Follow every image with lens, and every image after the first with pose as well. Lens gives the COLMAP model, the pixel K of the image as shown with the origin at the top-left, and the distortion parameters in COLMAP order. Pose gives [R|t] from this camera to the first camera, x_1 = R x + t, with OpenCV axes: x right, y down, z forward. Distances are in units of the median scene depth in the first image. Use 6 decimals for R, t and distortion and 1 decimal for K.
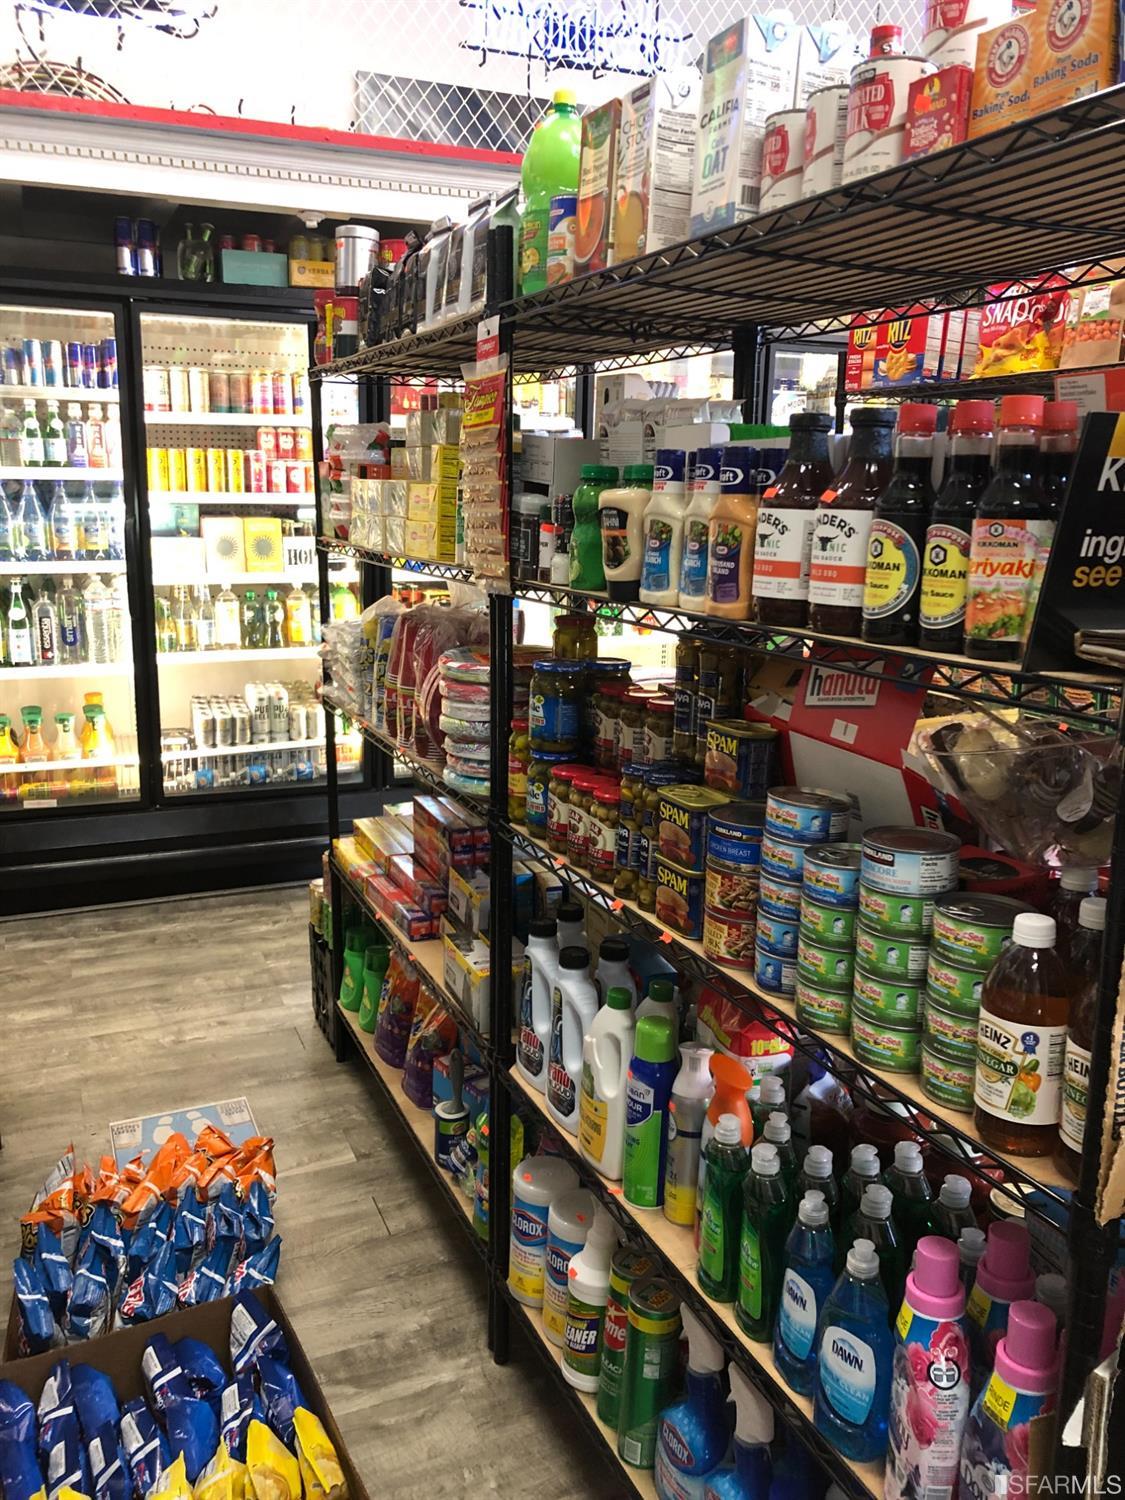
lens RADIAL K [[1227.3, 0, 564.7], [0, 1227.3, 739.2], [0, 0, 1]] dist [0.004952, 0.000200]
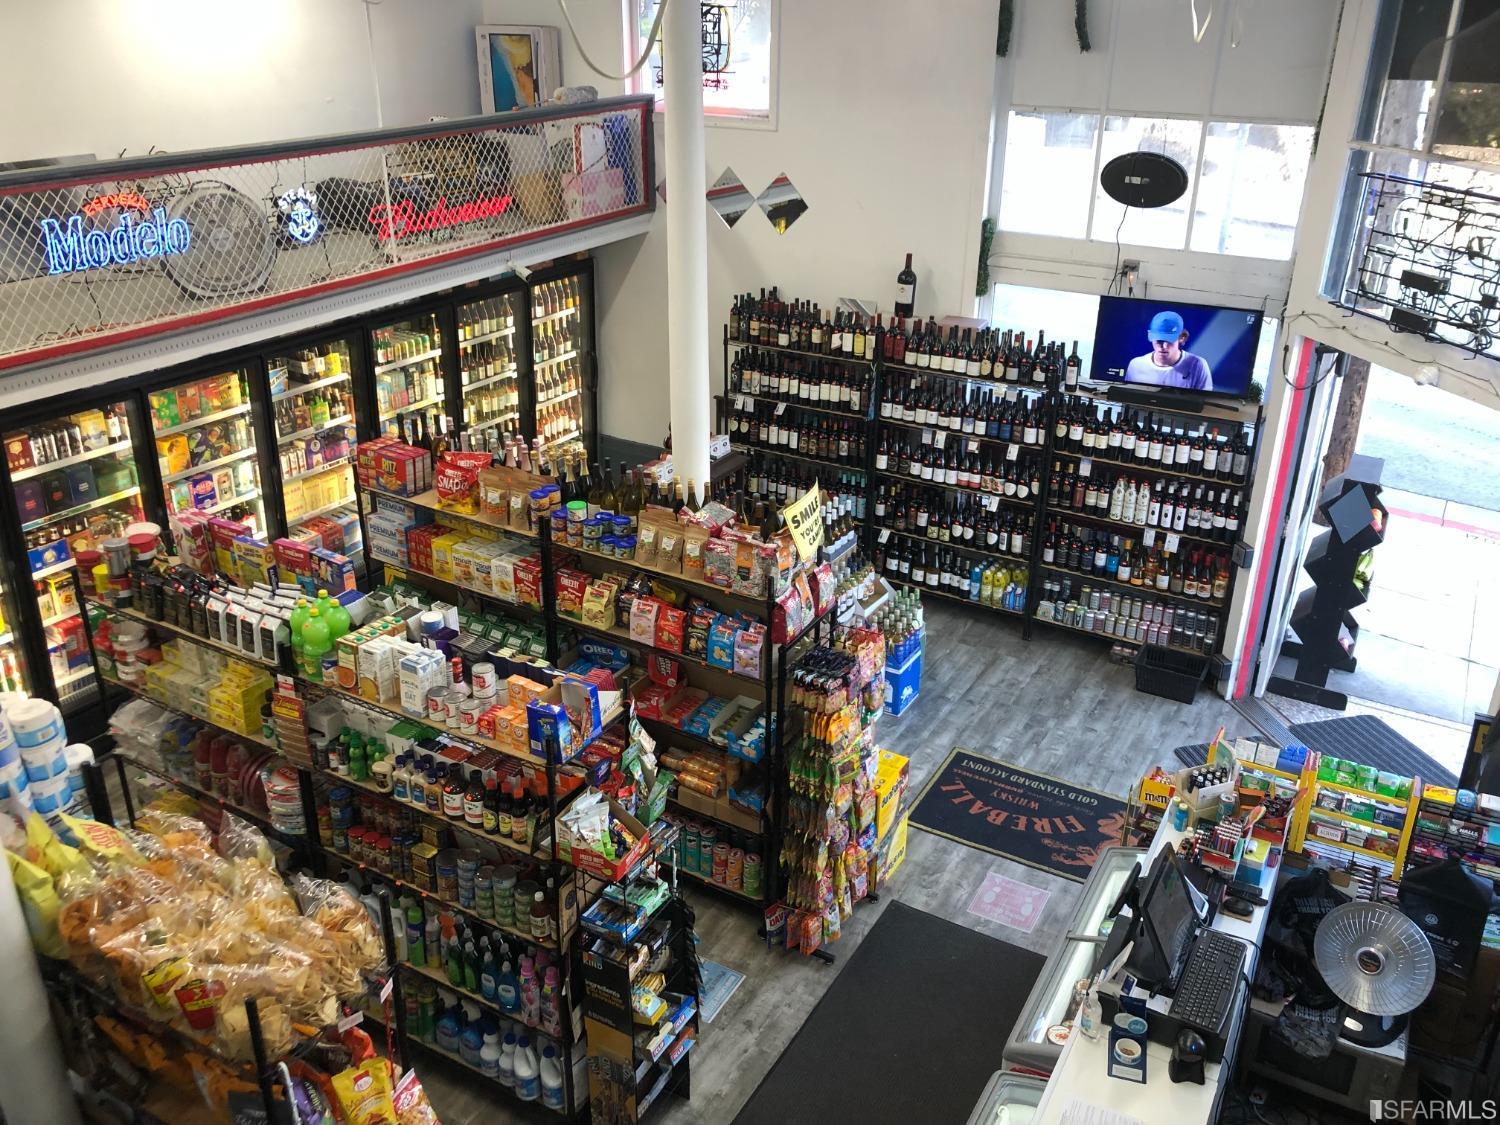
lens RADIAL K [[1227.3, 0, 755.6], [0, 1227.3, 560.0], [0, 0, 1]] dist [0.004952, 0.000200]
pose [[0.802015, -0.242256, 0.545971, -0.841530], [0.105382, 0.957109, 0.269882, -1.600004], [-0.587935, -0.158914, 0.793145, -2.096565]]
